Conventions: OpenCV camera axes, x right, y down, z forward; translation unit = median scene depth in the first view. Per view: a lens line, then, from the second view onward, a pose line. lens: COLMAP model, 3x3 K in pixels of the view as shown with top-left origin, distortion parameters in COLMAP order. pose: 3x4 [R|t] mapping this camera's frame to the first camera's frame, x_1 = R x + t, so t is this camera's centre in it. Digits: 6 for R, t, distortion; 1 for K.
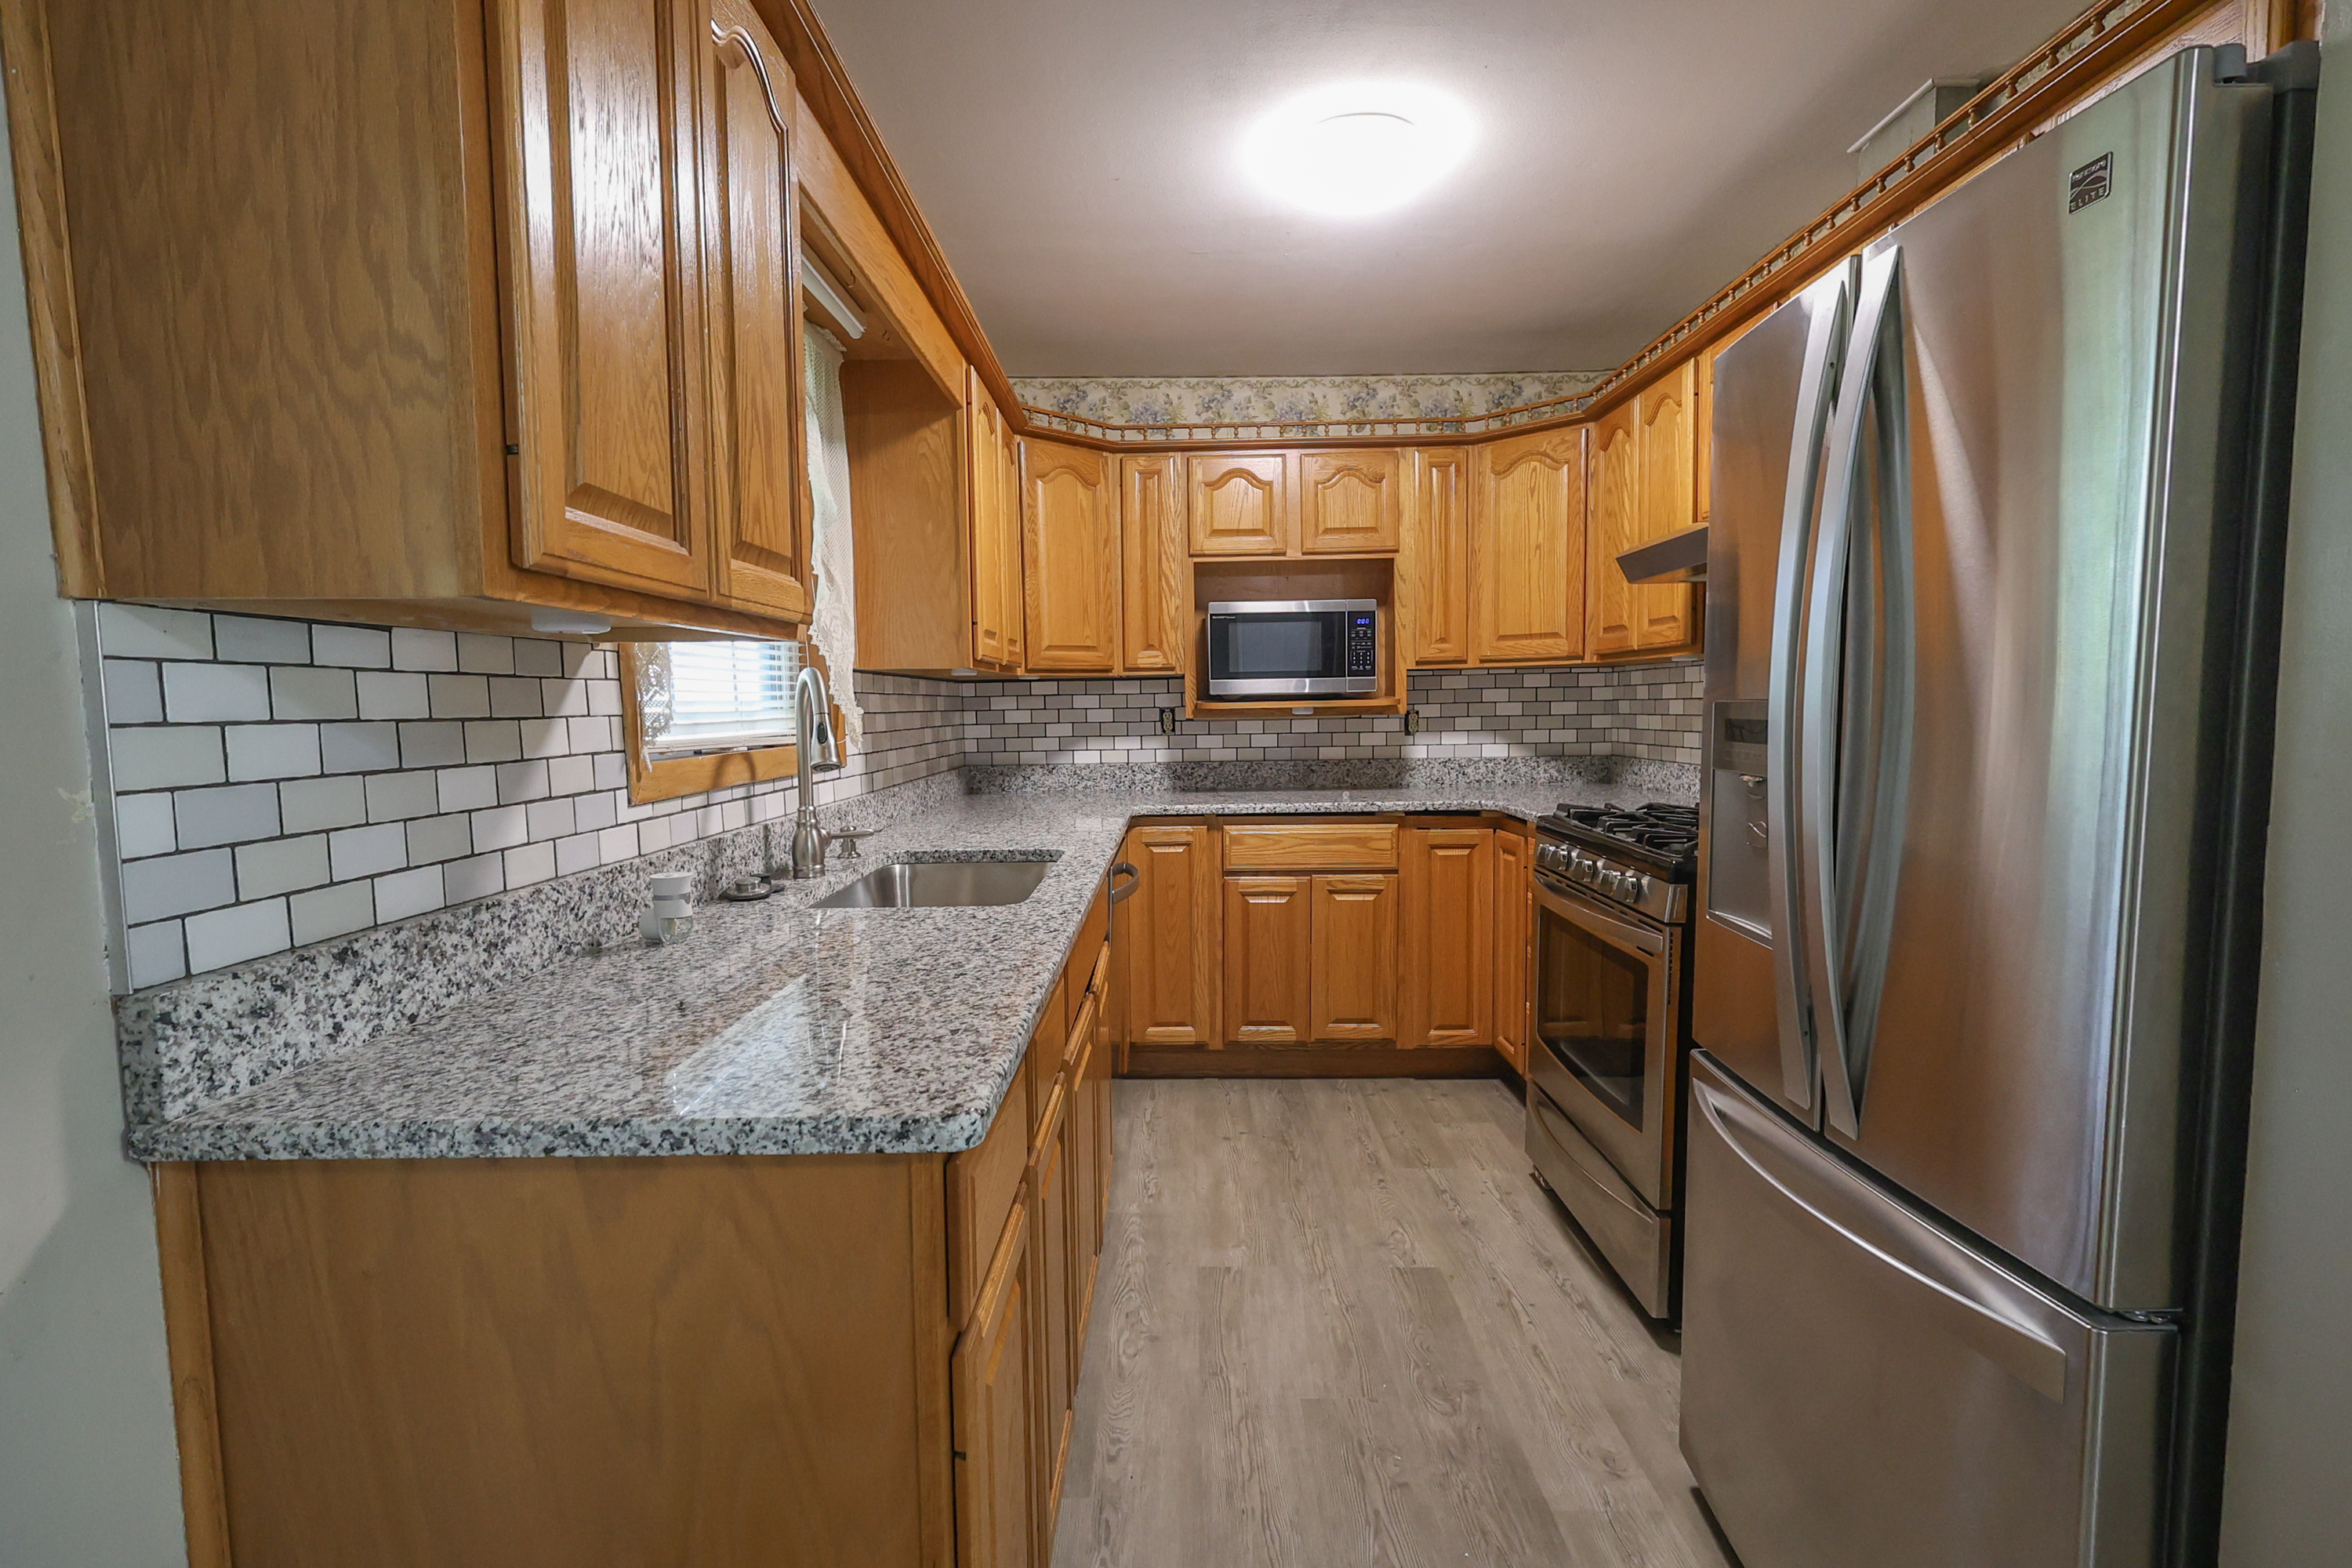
lens RADIAL K [[1100.0, 0, 1191.6], [0, 1100.0, 782.6], [0, 0, 1]] dist [-0.009778, -0.000186]
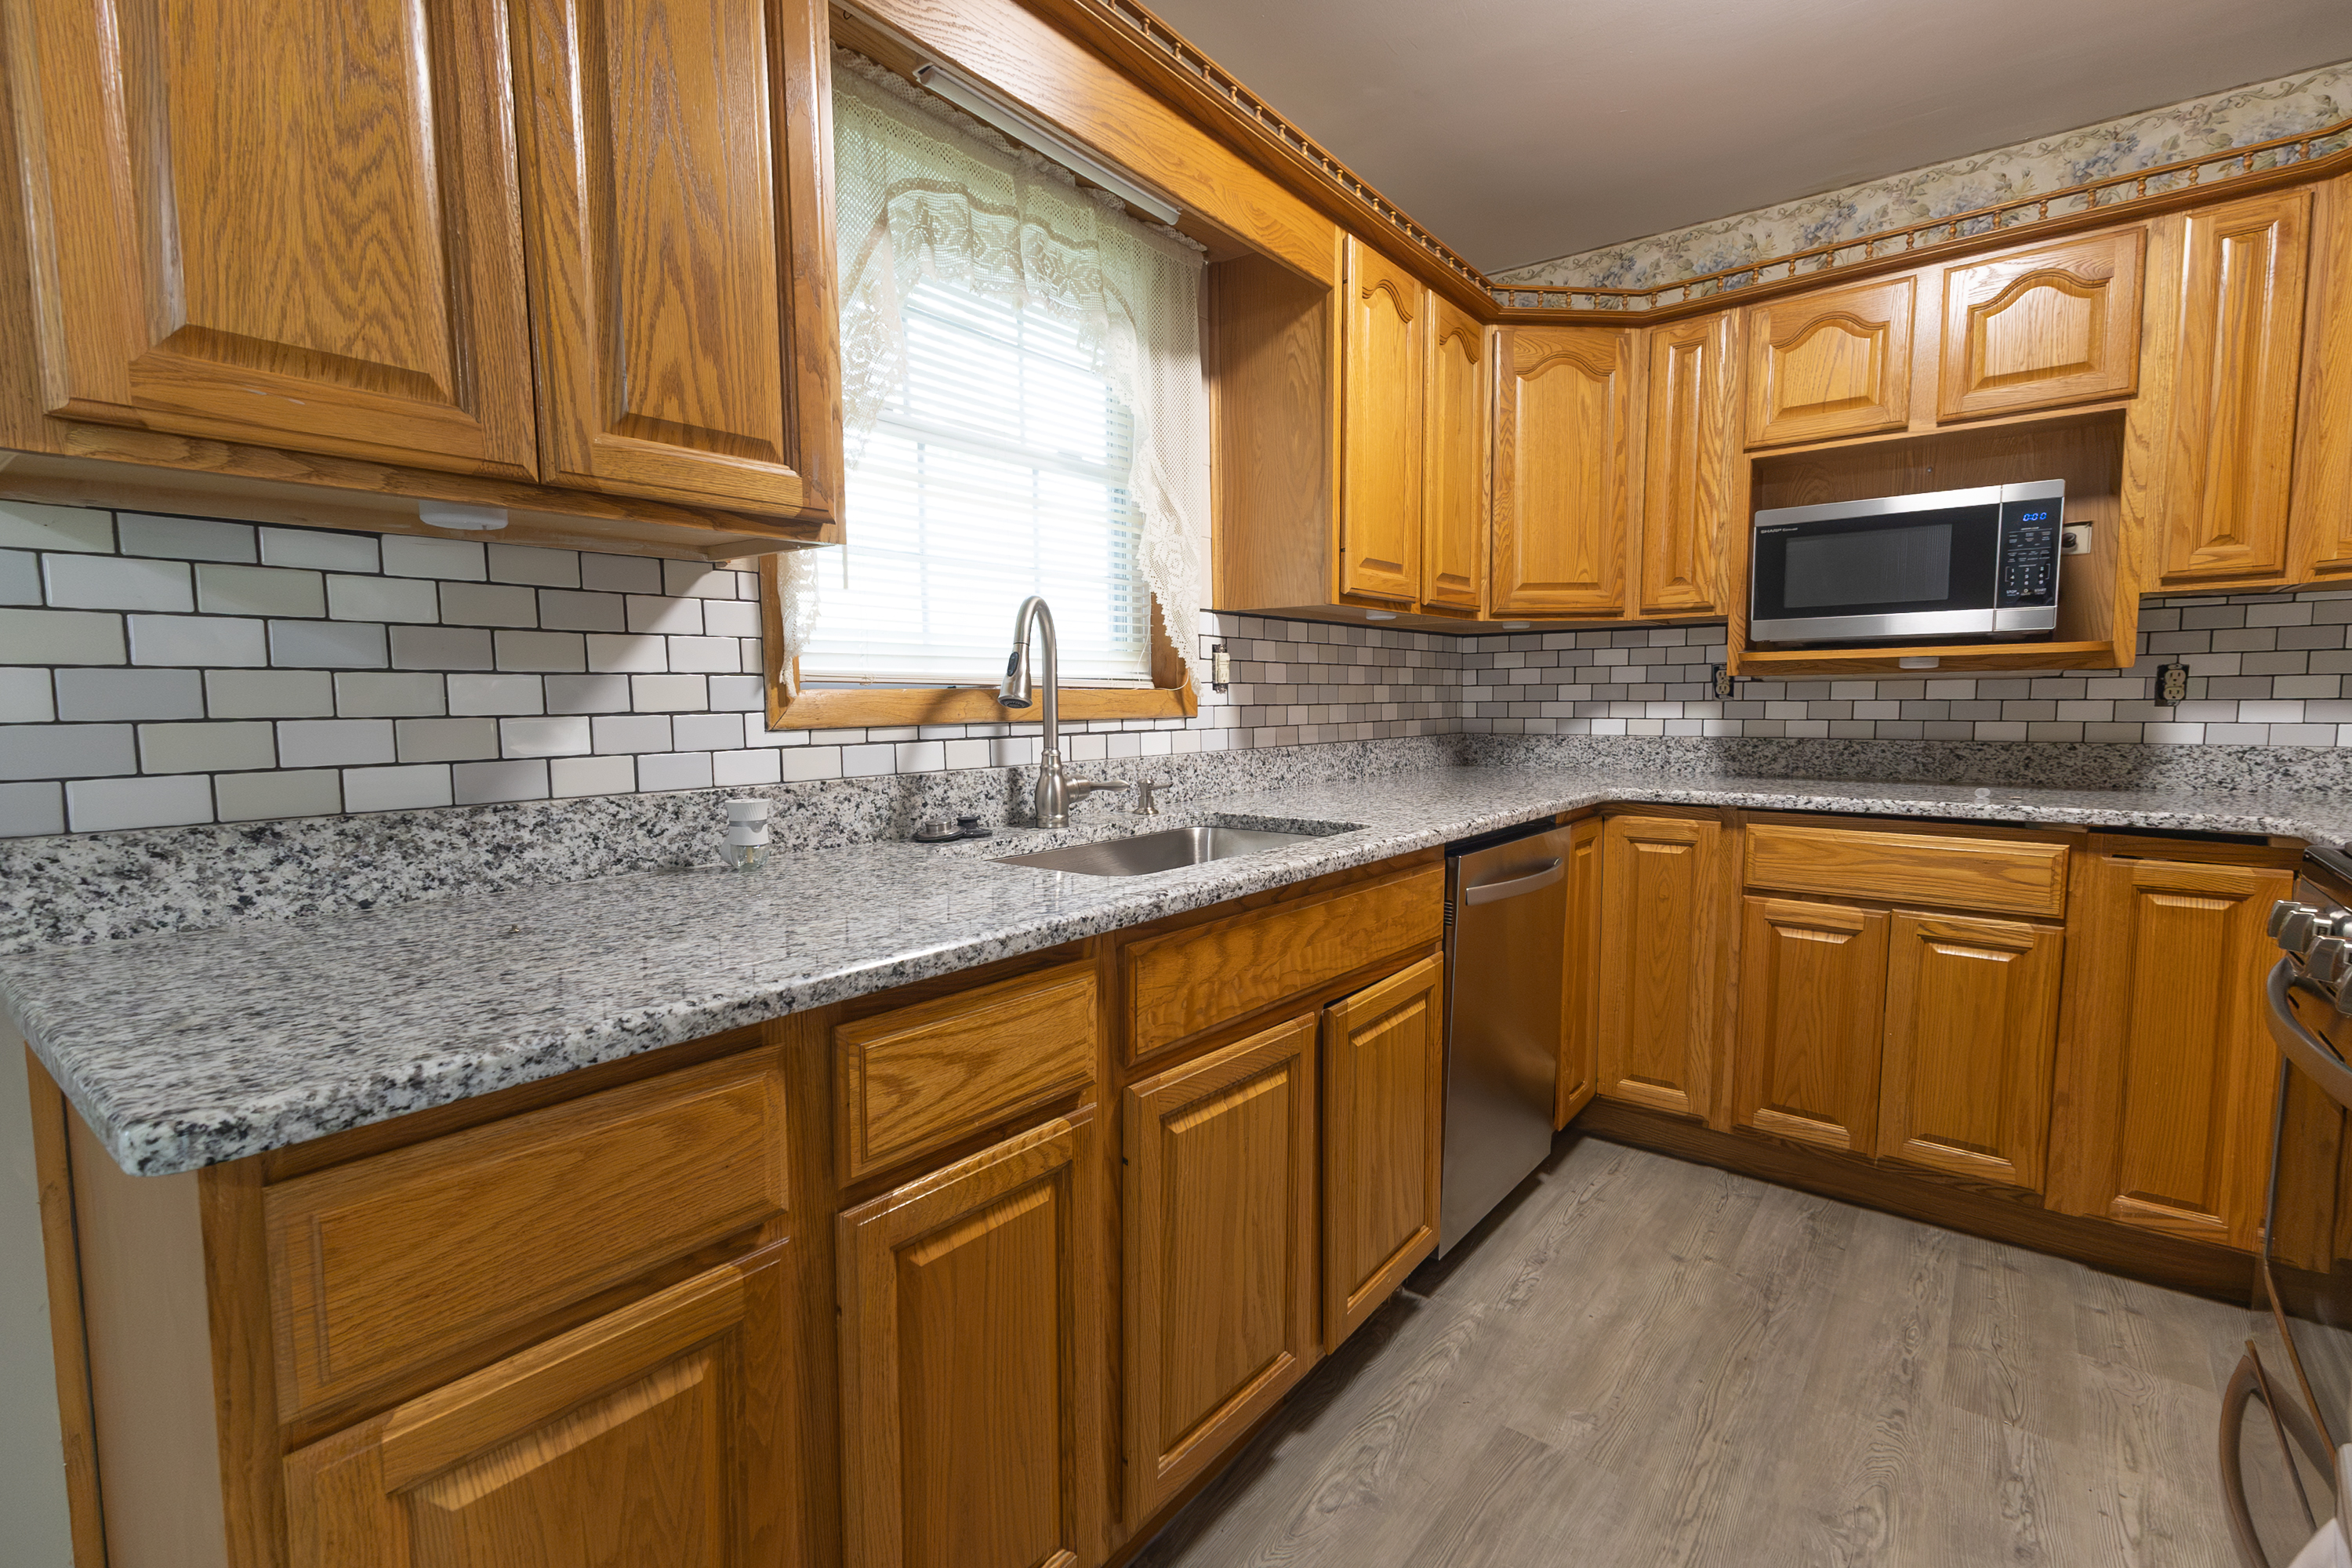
lens RADIAL K [[1091.1, 0, 1176.0], [0, 1091.1, 784.0], [0, 0, 1]] dist [0.030257, -0.008655]
pose [[0.783332, 0.061277, -0.618576, 0.178864], [-0.050715, 0.998112, 0.034651, 0.007556], [0.619531, 0.004228, 0.784961, 0.210373]]
